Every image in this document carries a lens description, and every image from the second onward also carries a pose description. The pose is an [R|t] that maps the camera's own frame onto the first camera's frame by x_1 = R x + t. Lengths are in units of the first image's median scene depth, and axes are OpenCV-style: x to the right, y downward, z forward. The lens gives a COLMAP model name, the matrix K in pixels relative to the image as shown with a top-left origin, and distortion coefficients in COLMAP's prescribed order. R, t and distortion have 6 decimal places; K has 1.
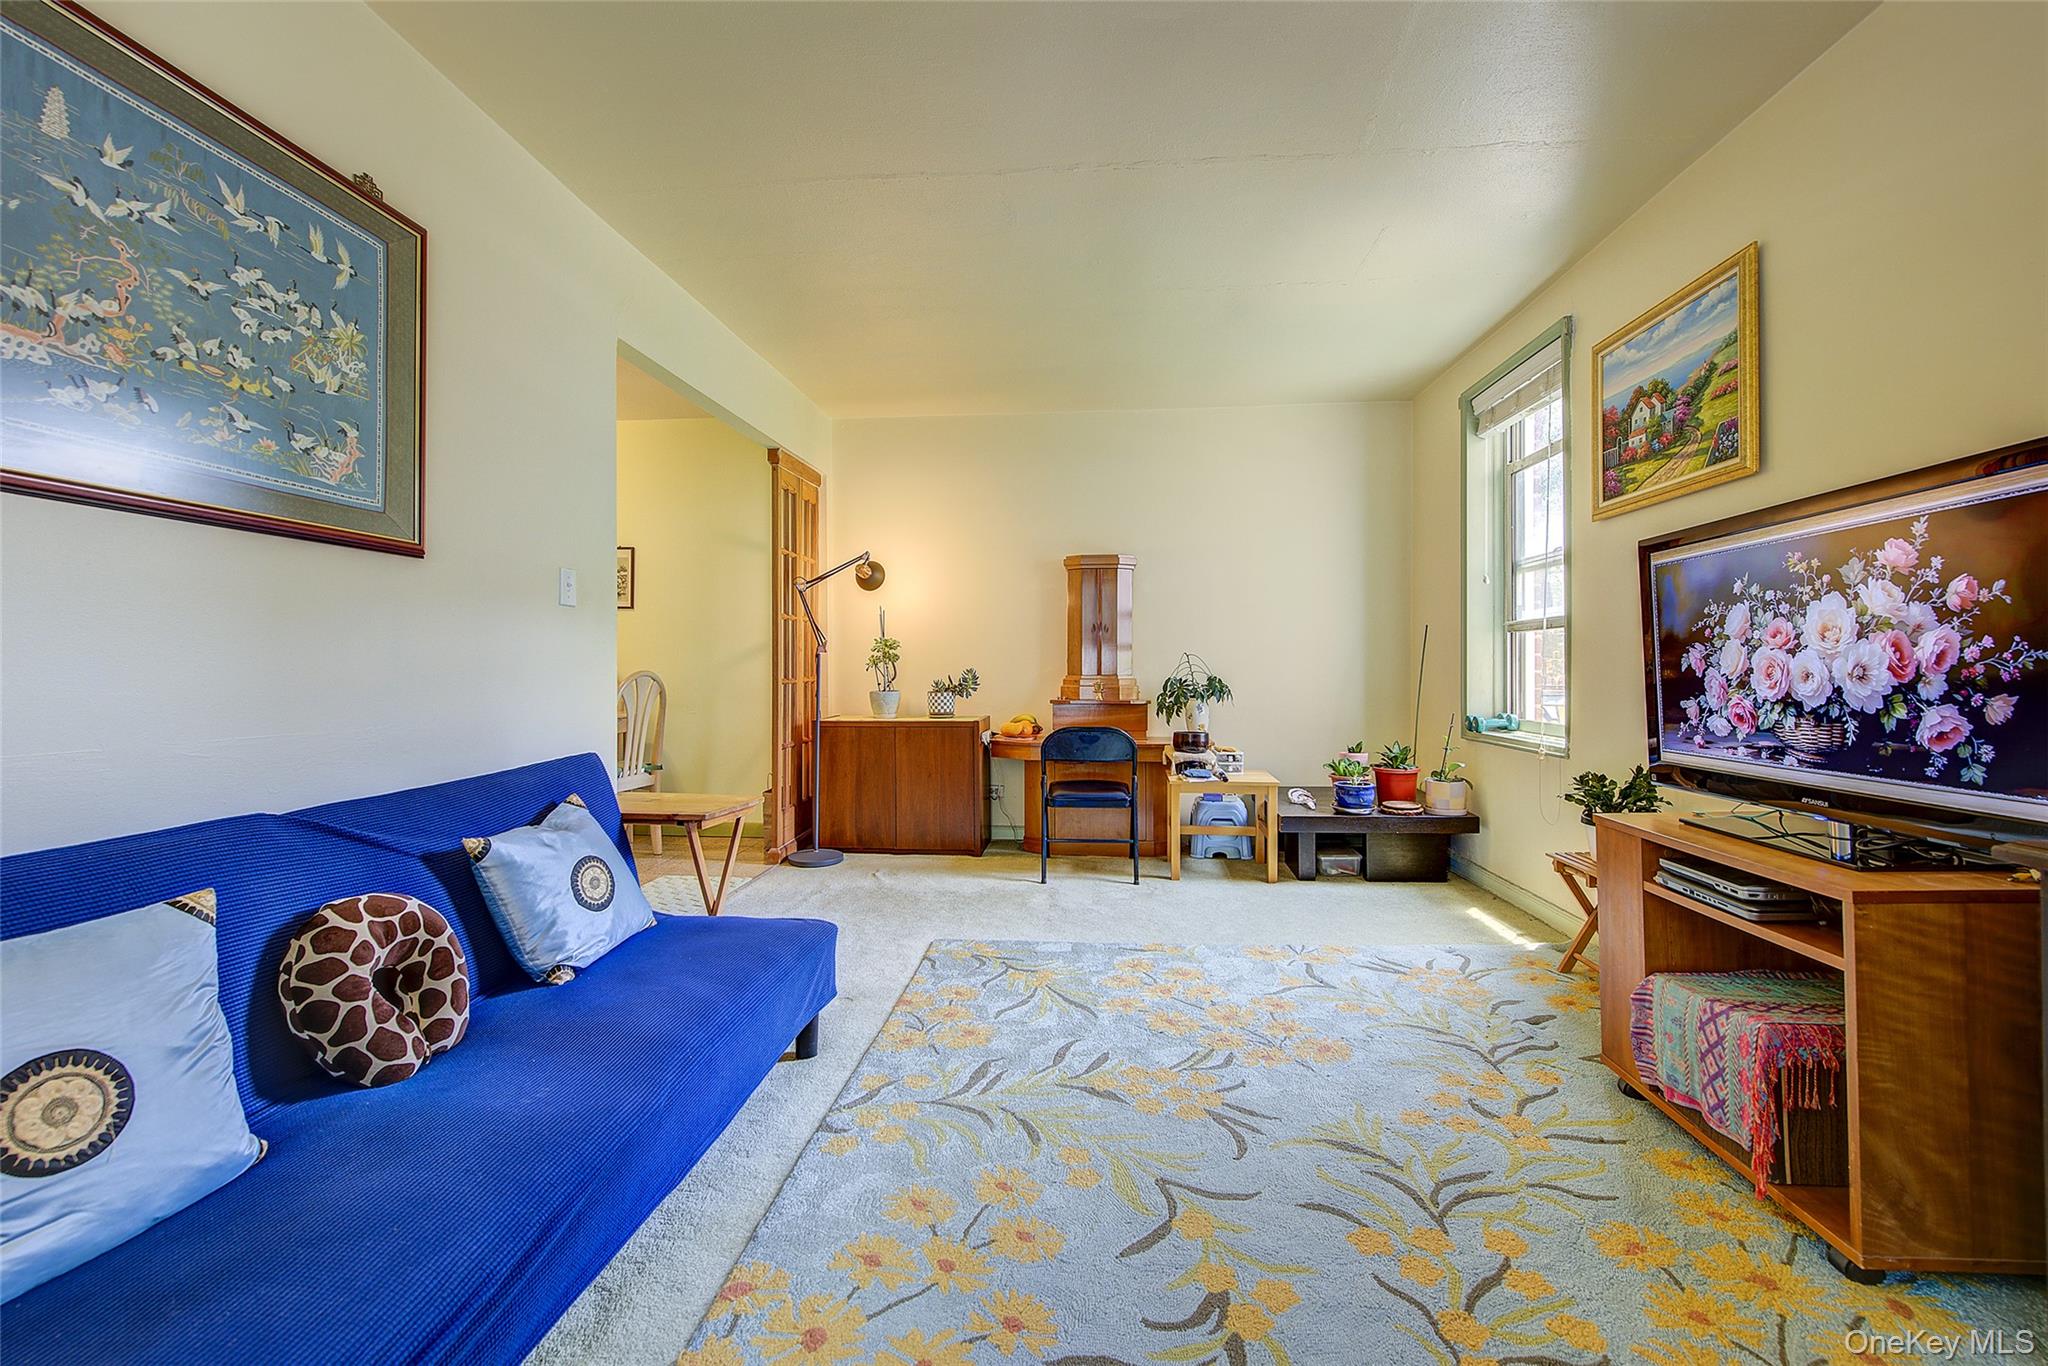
lens RADIAL K [[813.3, 0, 1032.0], [0, 813.3, 670.7], [0, 0, 1]] dist [-0.001154, -0.000189]
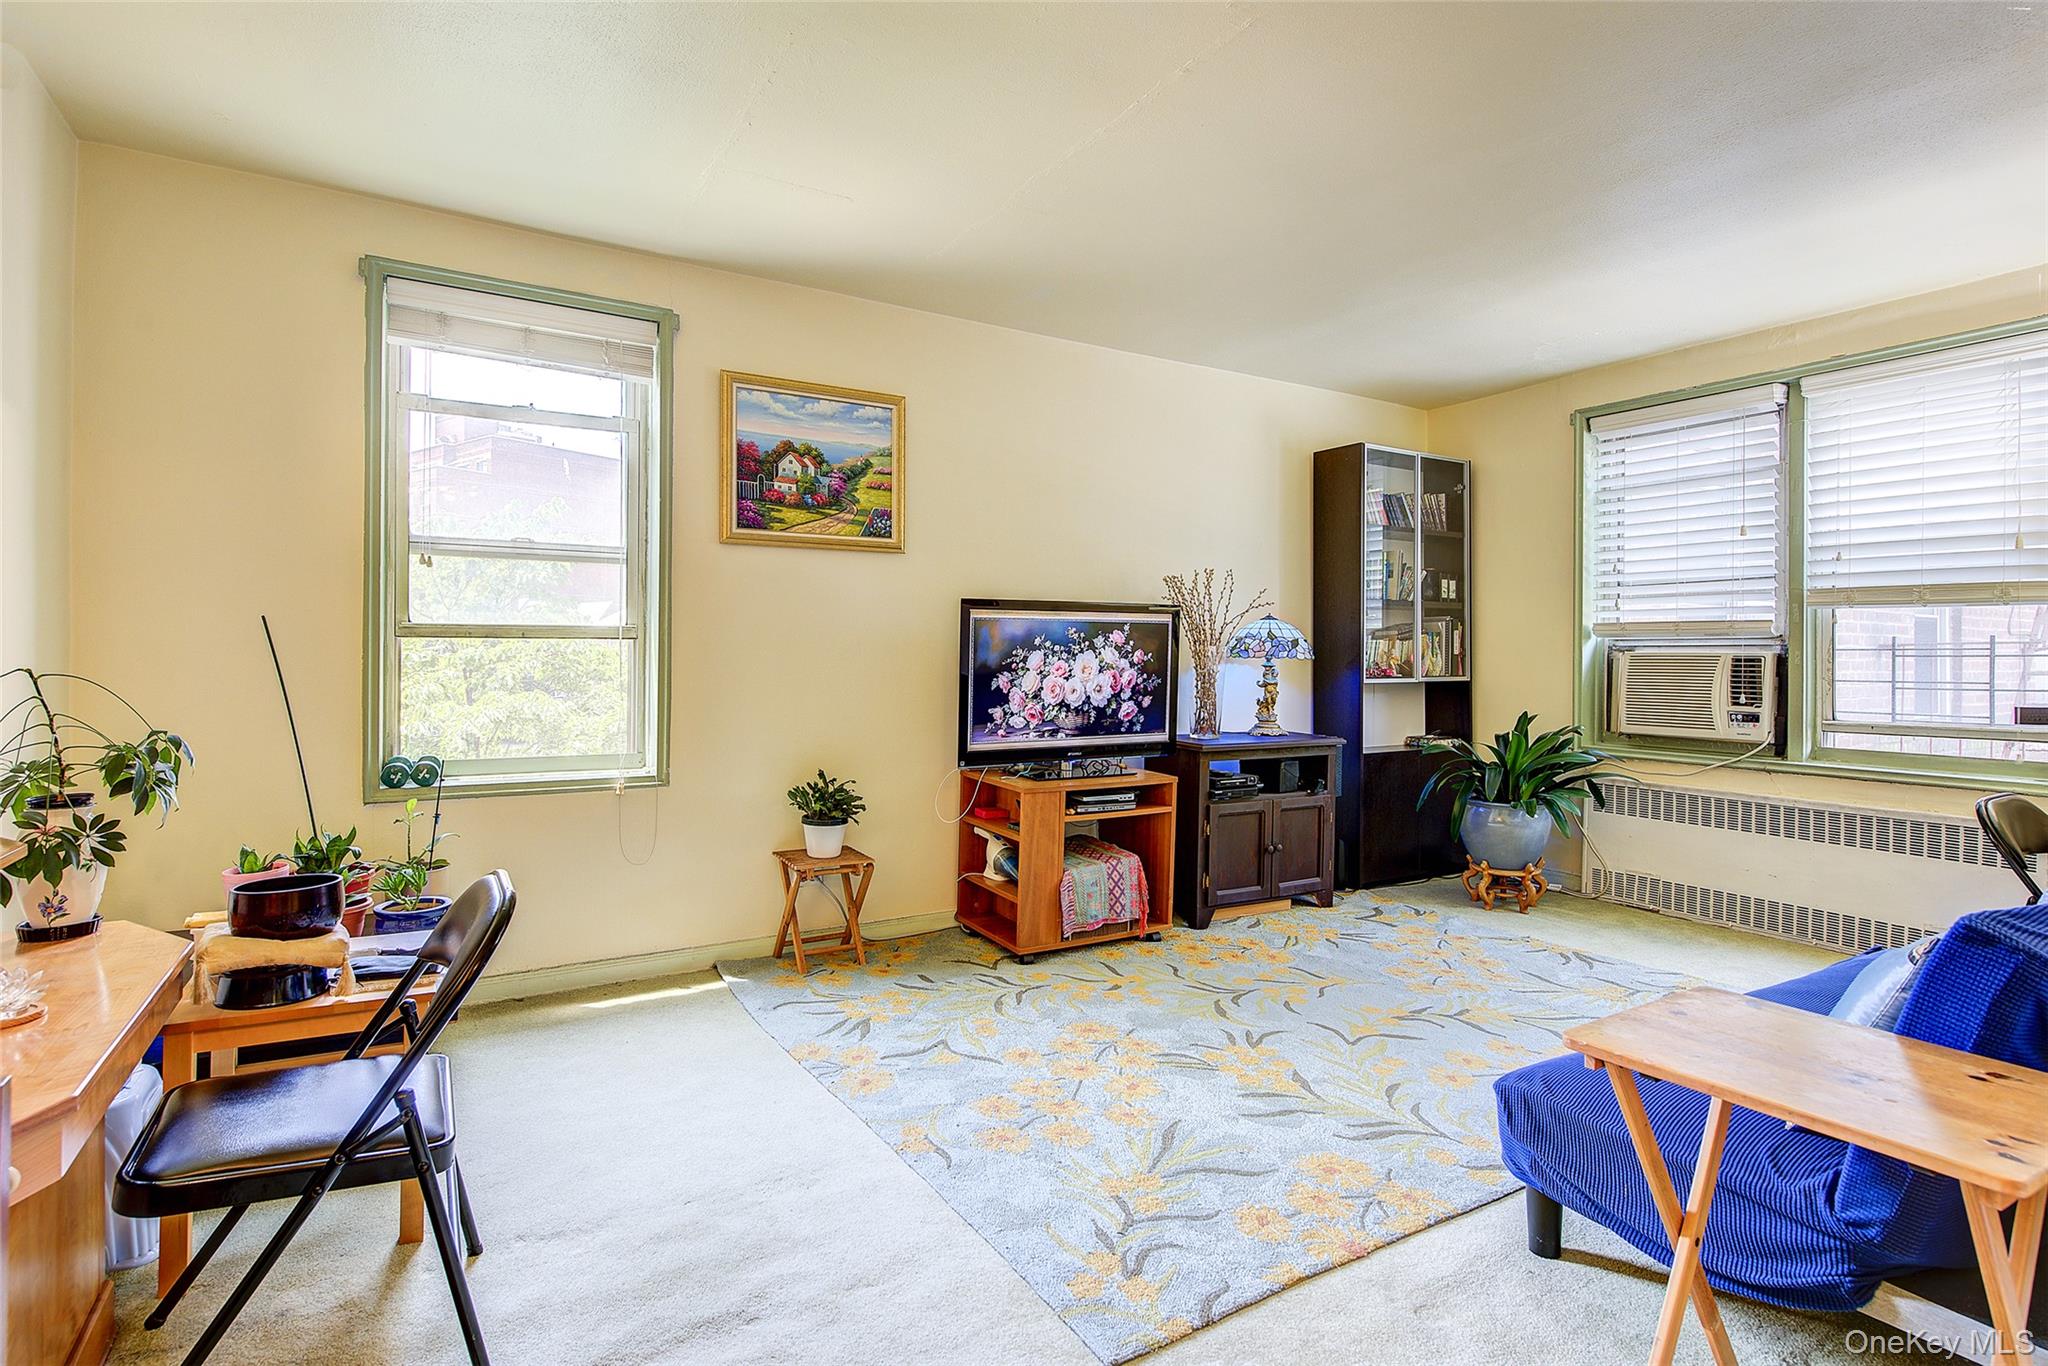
lens RADIAL K [[1010.8, 0, 1024.6], [0, 1010.8, 656.6], [0, 0, 1]] dist [0.000389, 0.000012]
pose [[-0.583545, -0.003711, 0.812073, -0.909378], [-0.003999, 0.999991, 0.001696, -0.075000], [-0.812071, -0.002258, -0.583554, 2.353982]]
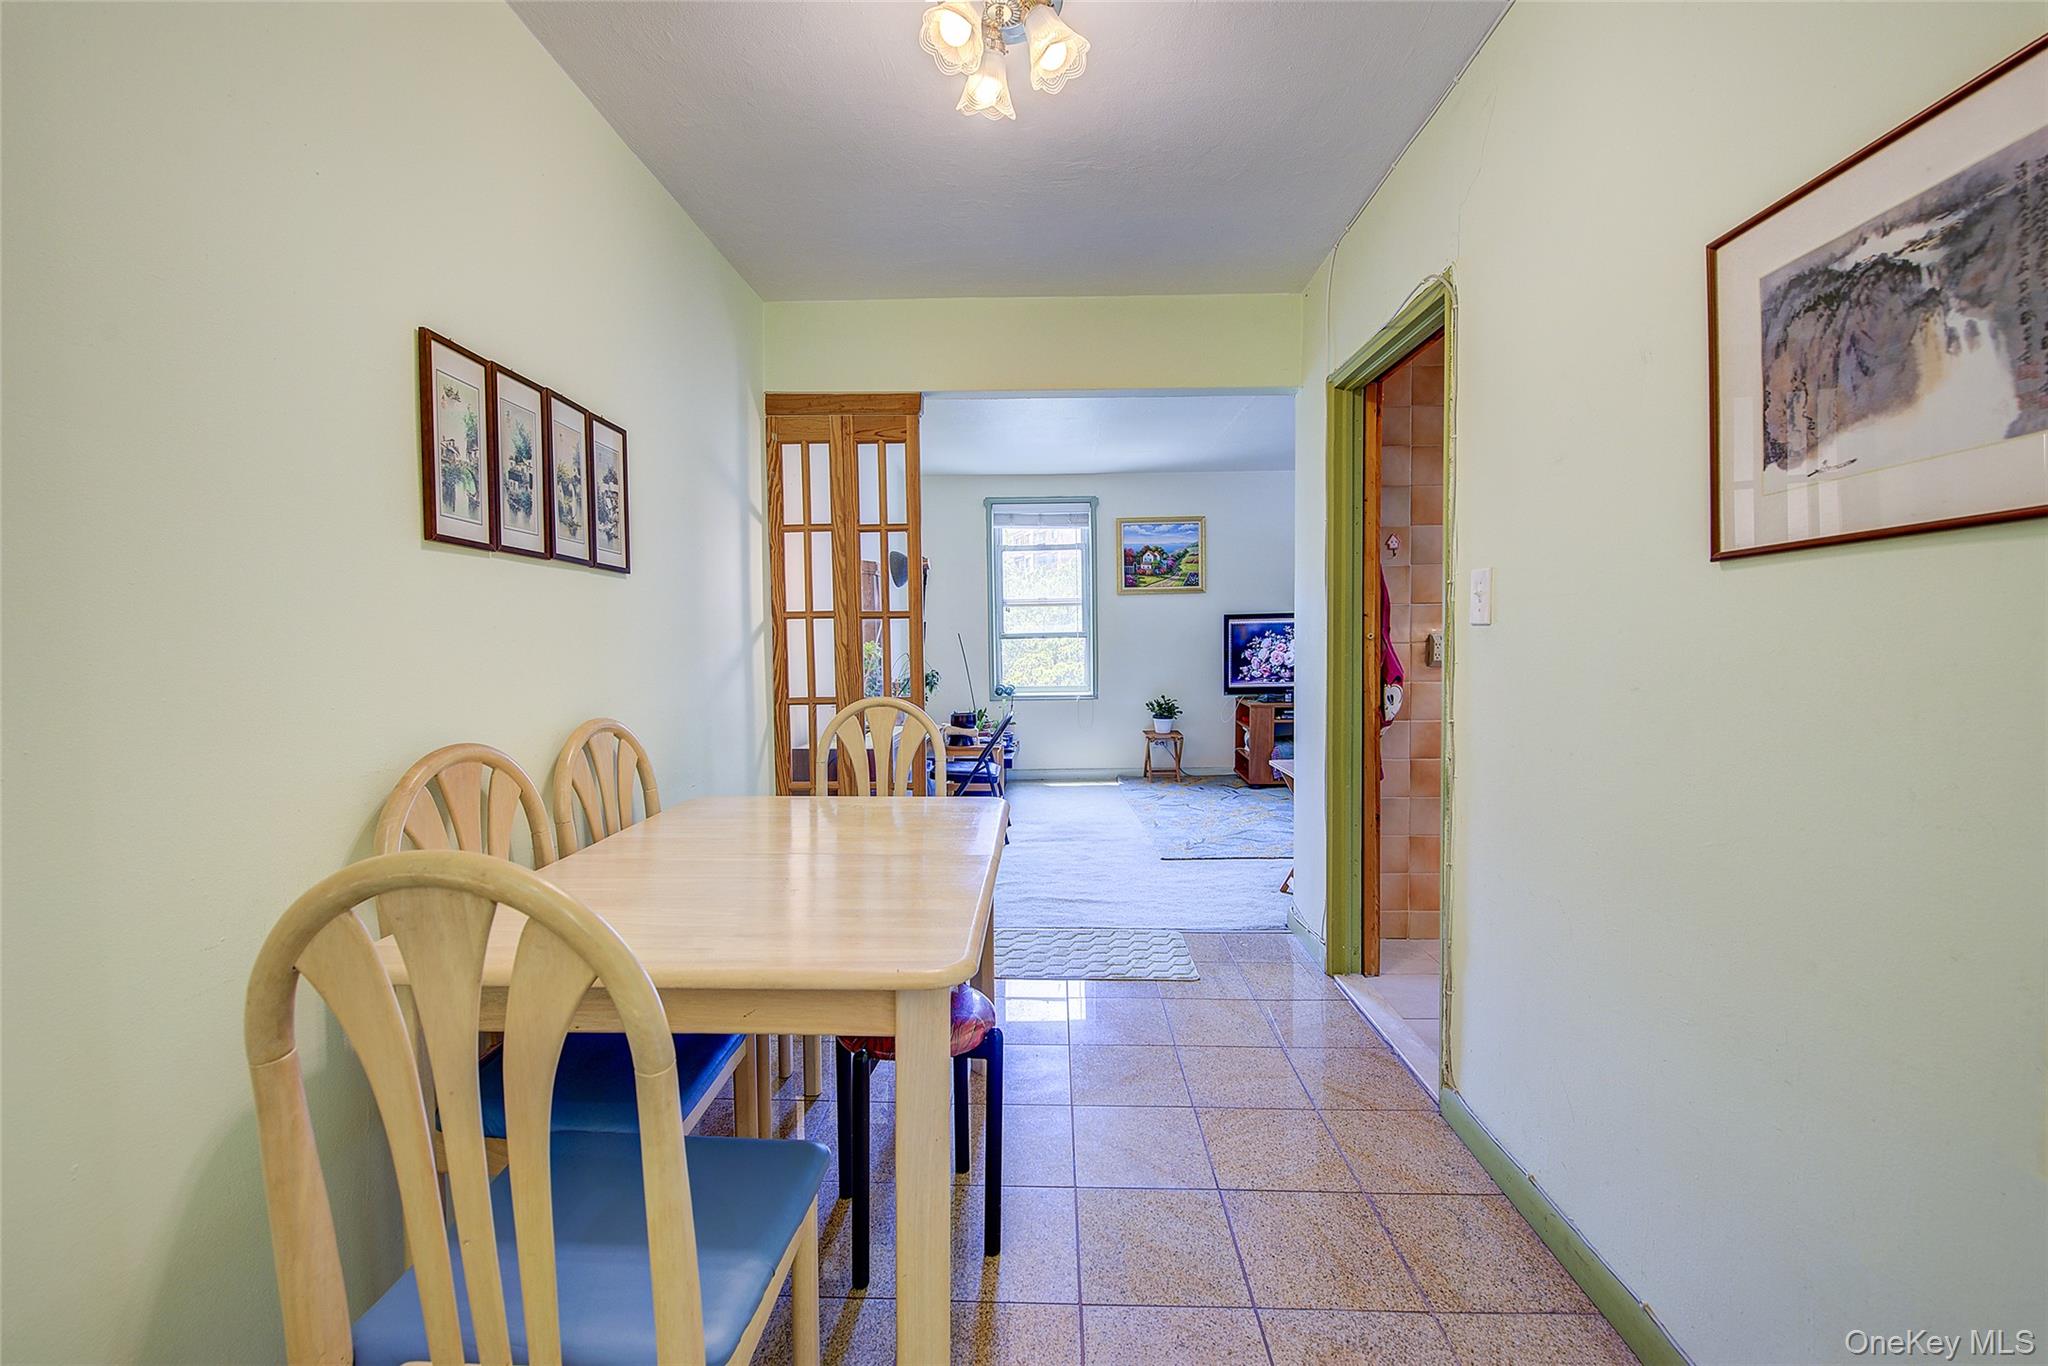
lens RADIAL K [[813.3, 0, 1032.0], [0, 813.3, 670.7], [0, 0, 1]] dist [-0.001154, -0.000189]
pose [[-0.052149, -0.040837, 0.997804, -2.665749], [0.019916, 0.998922, 0.041924, -0.113492], [-0.998441, 0.022059, -0.051280, 2.255980]]
